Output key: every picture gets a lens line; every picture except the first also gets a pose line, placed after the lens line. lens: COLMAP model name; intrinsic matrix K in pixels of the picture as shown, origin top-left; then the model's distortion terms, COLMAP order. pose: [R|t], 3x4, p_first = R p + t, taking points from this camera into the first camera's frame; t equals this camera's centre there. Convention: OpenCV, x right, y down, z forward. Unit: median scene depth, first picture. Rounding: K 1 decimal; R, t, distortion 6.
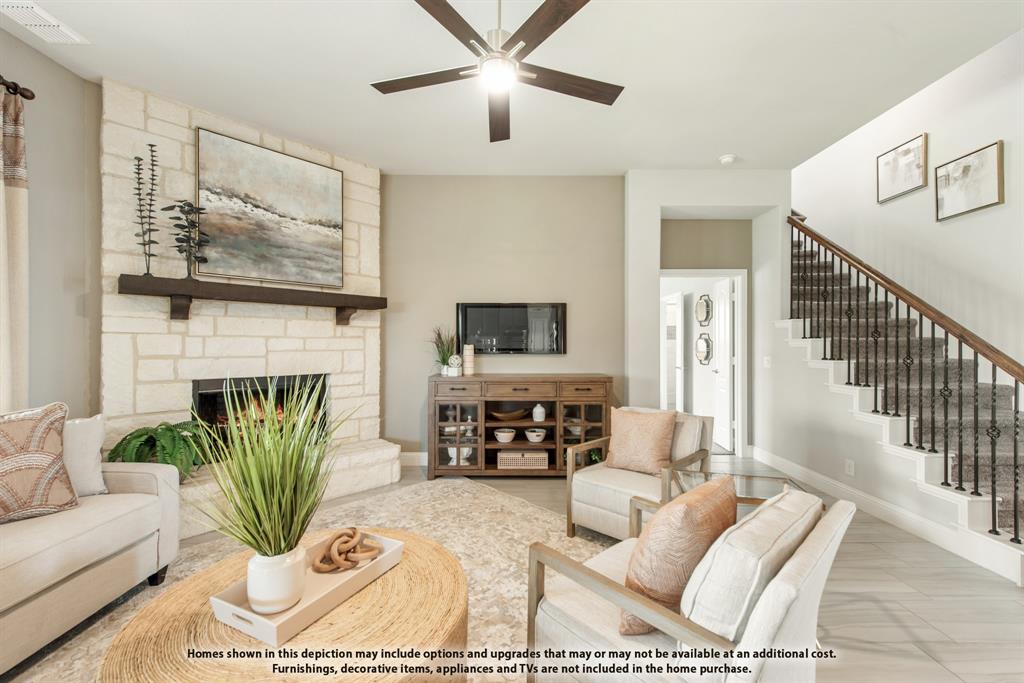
lens RADIAL K [[410.9, 0, 512.9], [0, 410.9, 343.0], [0, 0, 1]] dist [0.015701, -0.005700]
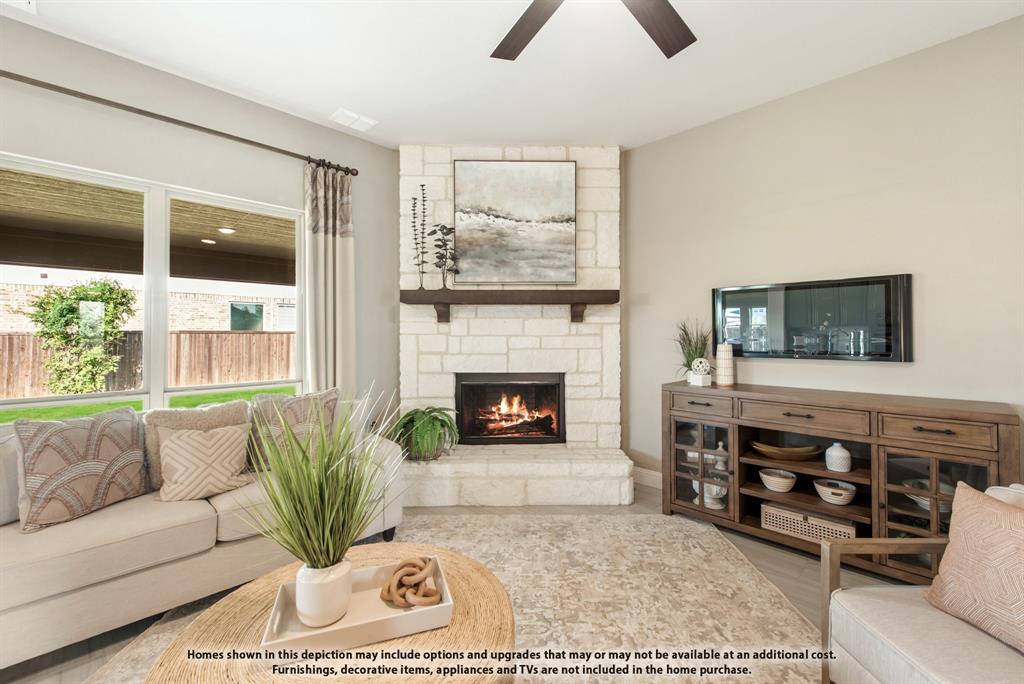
lens RADIAL K [[423.2, 0, 516.6], [0, 423.2, 330.7], [0, 0, 1]] dist [0.013728, -0.000554]
pose [[0.711088, -0.008244, -0.703055, 0.185286], [0.004061, 0.999963, -0.007618, -0.018615], [0.703092, 0.002562, 0.711095, 0.221816]]
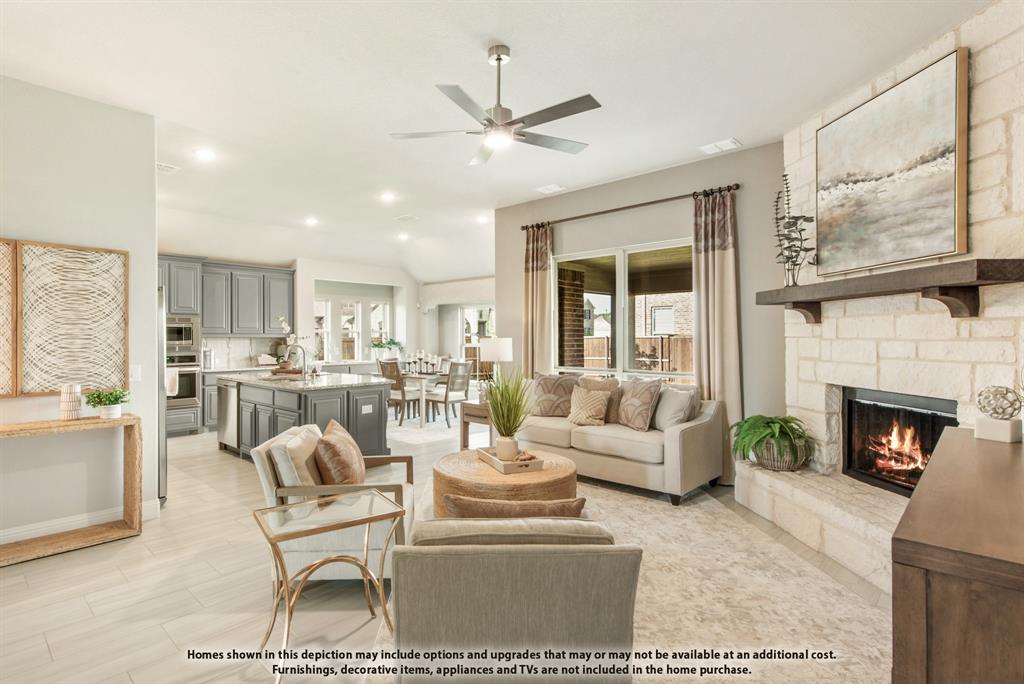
lens RADIAL K [[517.6, 0, 470.0], [0, 517.6, 336.0], [0, 0, 1]] dist [0.014318, -0.000687]
pose [[-0.706420, -0.001697, -0.707791, 0.612708], [0.002833, 0.999982, -0.005226, -0.017556], [0.707787, -0.005697, -0.706403, 1.096325]]
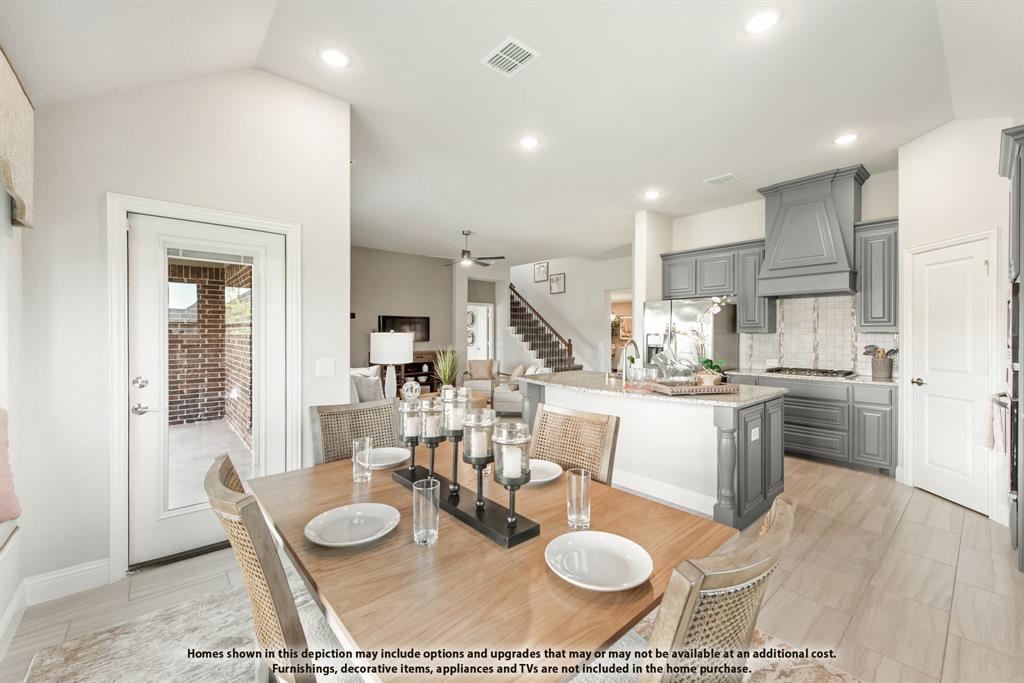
lens RADIAL K [[408.3, 0, 507.5], [0, 408.3, 334.7], [0, 0, 1]] dist [-0.000788, -0.000335]
pose [[0.764568, -0.001108, 0.644542, -1.081453], [-0.002312, 0.999987, 0.004461, -0.019351], [-0.644538, -0.004901, 0.764556, -1.022180]]
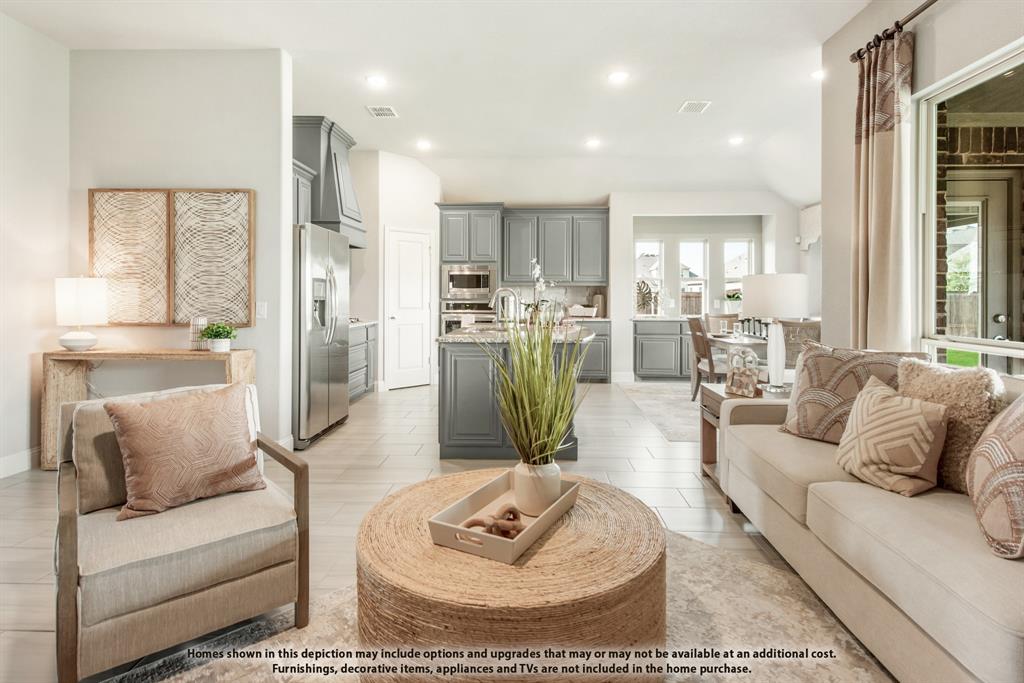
lens RADIAL K [[521.3, 0, 514.1], [0, 521.3, 301.6], [0, 0, 1]] dist [0.004289, 0.000362]
pose [[-0.999414, -0.002692, 0.034137, -0.202042], [-0.002510, 0.999982, 0.005368, 0.025840], [-0.034151, 0.005279, -0.999403, 0.911236]]
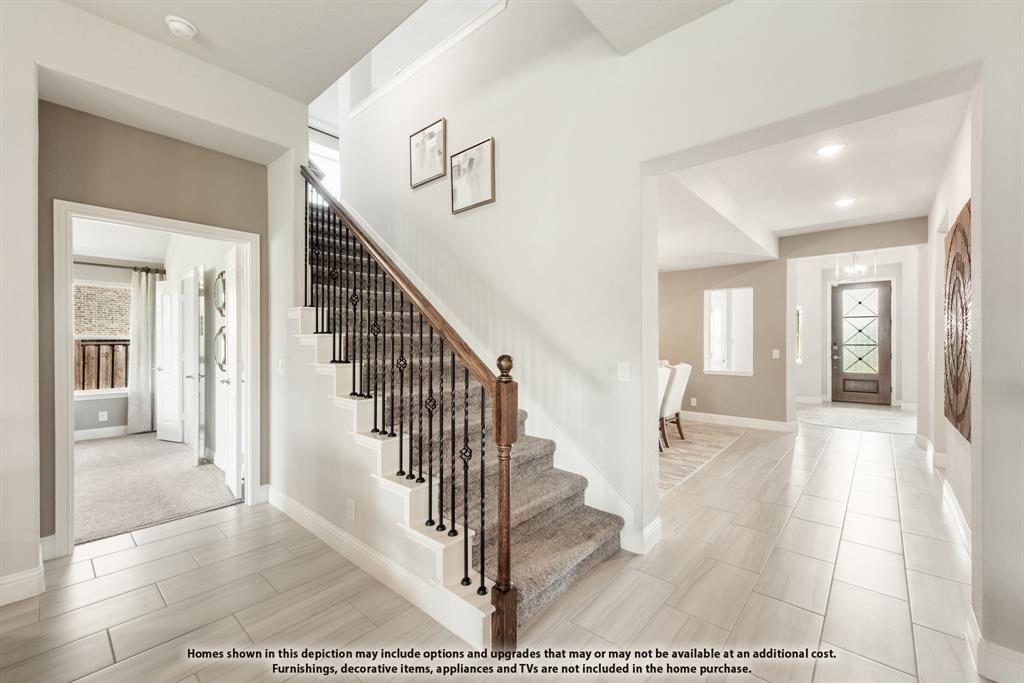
lens RADIAL K [[410.9, 0, 512.9], [0, 410.9, 343.0], [0, 0, 1]] dist [0.015701, -0.005700]
pose [[0.663468, -0.006528, 0.748176, 0.412950], [0.001112, 0.999969, 0.007738, -0.000305], [-0.748204, -0.004302, 0.663455, 0.271198]]
